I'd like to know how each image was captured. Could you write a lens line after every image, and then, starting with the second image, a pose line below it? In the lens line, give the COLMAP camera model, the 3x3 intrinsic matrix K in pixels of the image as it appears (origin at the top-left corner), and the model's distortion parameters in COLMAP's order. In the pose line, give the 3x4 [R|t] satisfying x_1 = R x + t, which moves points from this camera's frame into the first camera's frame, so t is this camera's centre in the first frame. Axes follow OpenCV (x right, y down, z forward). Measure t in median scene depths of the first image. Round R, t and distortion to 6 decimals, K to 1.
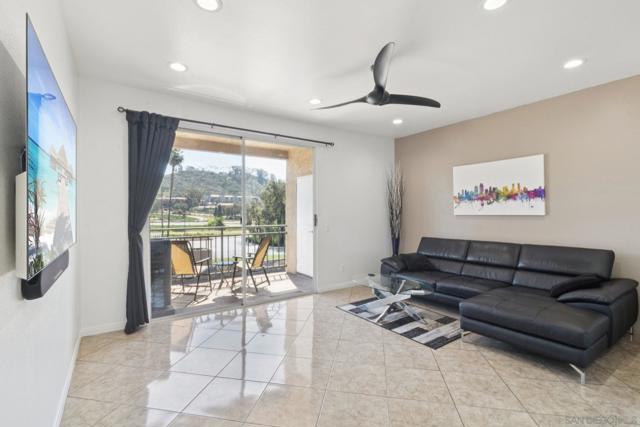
lens RADIAL K [[300.8, 0, 320.0], [0, 300.8, 213.5], [0, 0, 1]] dist [-0.000354, 0.000199]
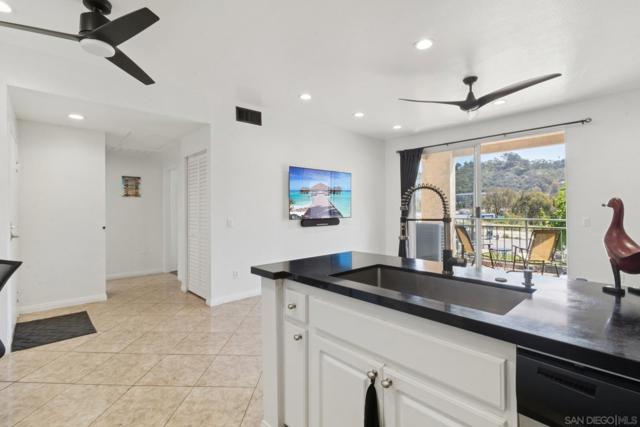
lens RADIAL K [[296.6, 0, 312.4], [0, 296.6, 203.5], [0, 0, 1]] dist [0.001865, 0.000292]
pose [[0.131229, -0.018249, -0.991184, 0.876096], [0.003748, 0.999833, -0.017912, 0.010974], [0.991345, -0.001364, 0.131275, 0.169903]]
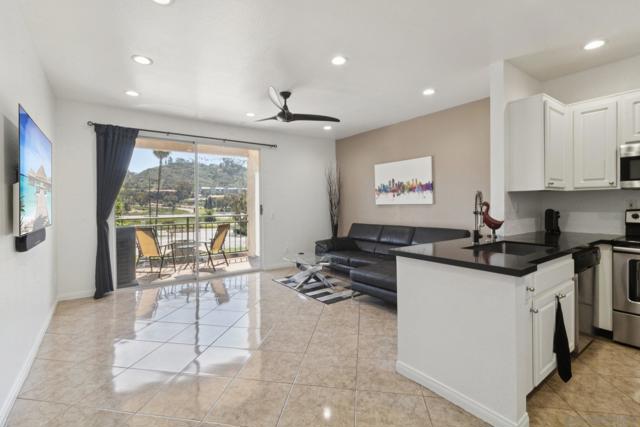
lens RADIAL K [[301.5, 0, 320.3], [0, 301.5, 203.1], [0, 0, 1]] dist [0.001284, 0.000074]
pose [[0.999642, -0.007028, 0.025831, 0.217981], [0.007178, 0.999958, -0.005713, 0.005311], [-0.025790, 0.005896, 0.999650, -0.237052]]
